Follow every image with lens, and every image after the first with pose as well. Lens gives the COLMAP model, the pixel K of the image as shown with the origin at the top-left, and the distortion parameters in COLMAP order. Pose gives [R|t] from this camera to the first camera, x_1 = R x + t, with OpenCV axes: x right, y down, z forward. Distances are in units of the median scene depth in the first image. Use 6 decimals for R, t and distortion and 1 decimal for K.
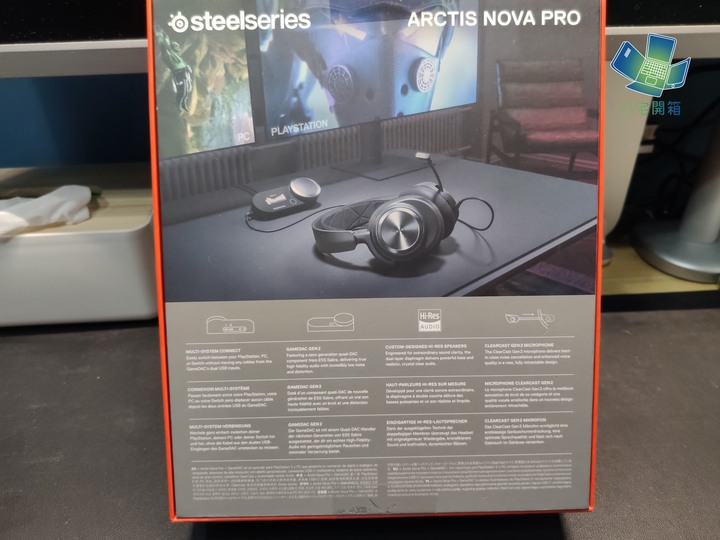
lens RADIAL K [[585.5, 0, 360.0], [0, 585.5, 270.0], [0, 0, 1]] dist [-0.019085, -0.013770]
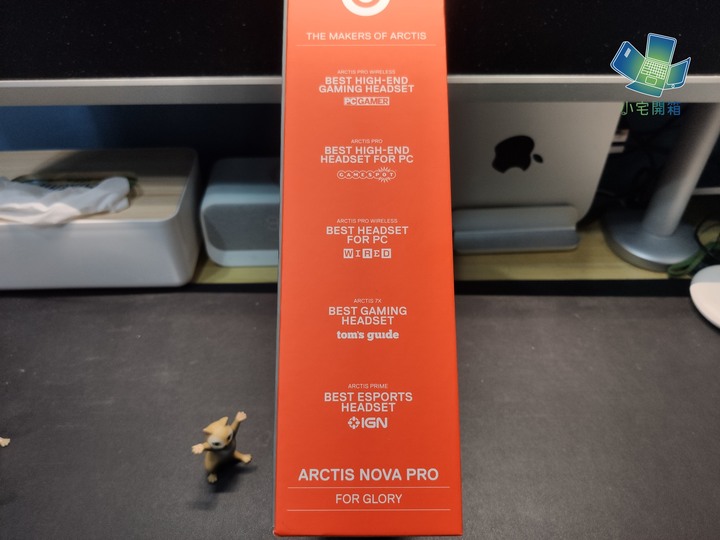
lens RADIAL K [[595.0, 0, 360.0], [0, 595.0, 270.0], [0, 0, 1]] dist [-0.026240, -0.017883]
pose [[0.998275, 0.041532, -0.041506, 0.070495], [-0.034807, 0.987870, 0.151330, -0.162446], [0.047288, -0.149624, 0.987612, -0.208462]]
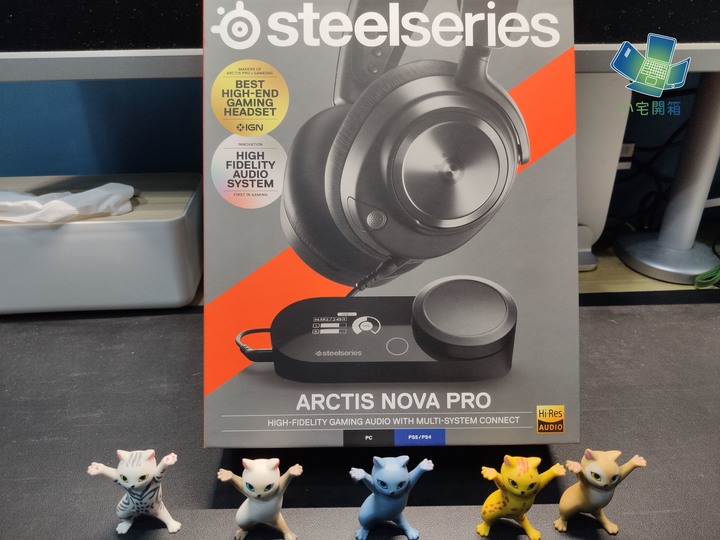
lens RADIAL K [[585.5, 0, 360.0], [0, 585.5, 270.0], [0, 0, 1]] dist [-0.019085, -0.013770]
pose [[0.999945, 0.008487, 0.006199, -0.029617], [-0.007734, 0.993589, -0.112788, 0.148469], [-0.007117, 0.112733, 0.993600, -0.109941]]
